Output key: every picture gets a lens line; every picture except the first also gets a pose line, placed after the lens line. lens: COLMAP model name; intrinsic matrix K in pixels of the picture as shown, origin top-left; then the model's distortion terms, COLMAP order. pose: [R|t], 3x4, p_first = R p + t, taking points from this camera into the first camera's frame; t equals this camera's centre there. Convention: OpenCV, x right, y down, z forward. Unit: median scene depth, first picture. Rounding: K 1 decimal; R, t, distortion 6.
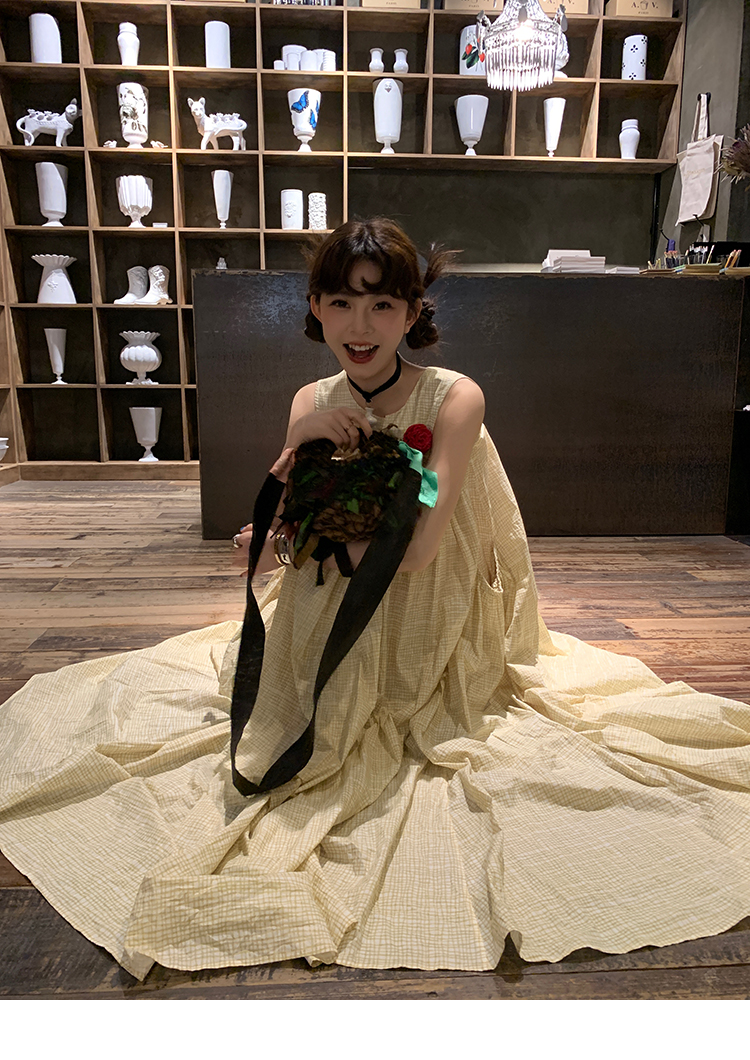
lens RADIAL K [[818.1, 0, 378.2], [0, 818.1, 487.8], [0, 0, 1]] dist [0.014220, -0.016336]
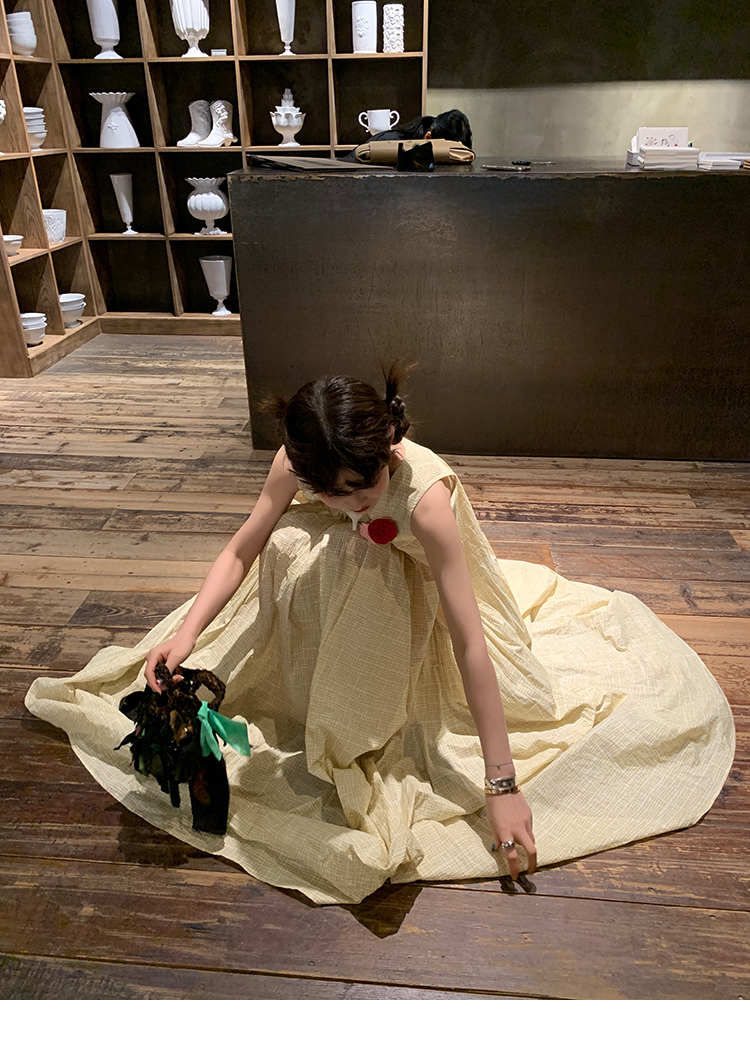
lens RADIAL K [[818.1, 0, 361.8], [0, 818.1, 516.1], [0, 0, 1]] dist [0.014220, -0.016336]
pose [[0.986881, 0.058362, -0.150531, 0.054800], [-0.007625, 0.948184, 0.317631, -0.125389], [0.161269, -0.312317, 0.936189, 0.021283]]
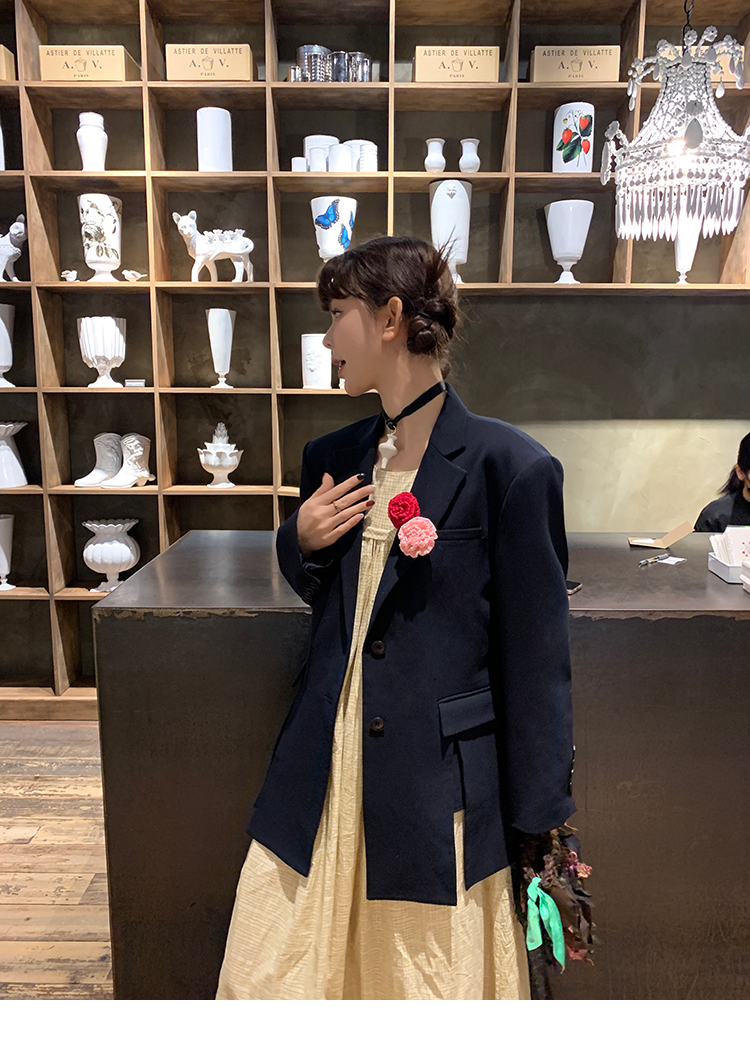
lens RADIAL K [[818.1, 0, 386.9], [0, 818.1, 486.9], [0, 0, 1]] dist [0.014220, -0.016336]
pose [[0.997748, 0.009033, -0.066467, 0.005979], [-0.010469, 0.999718, -0.021292, -0.216276], [0.066256, 0.021940, 0.997561, 0.292941]]
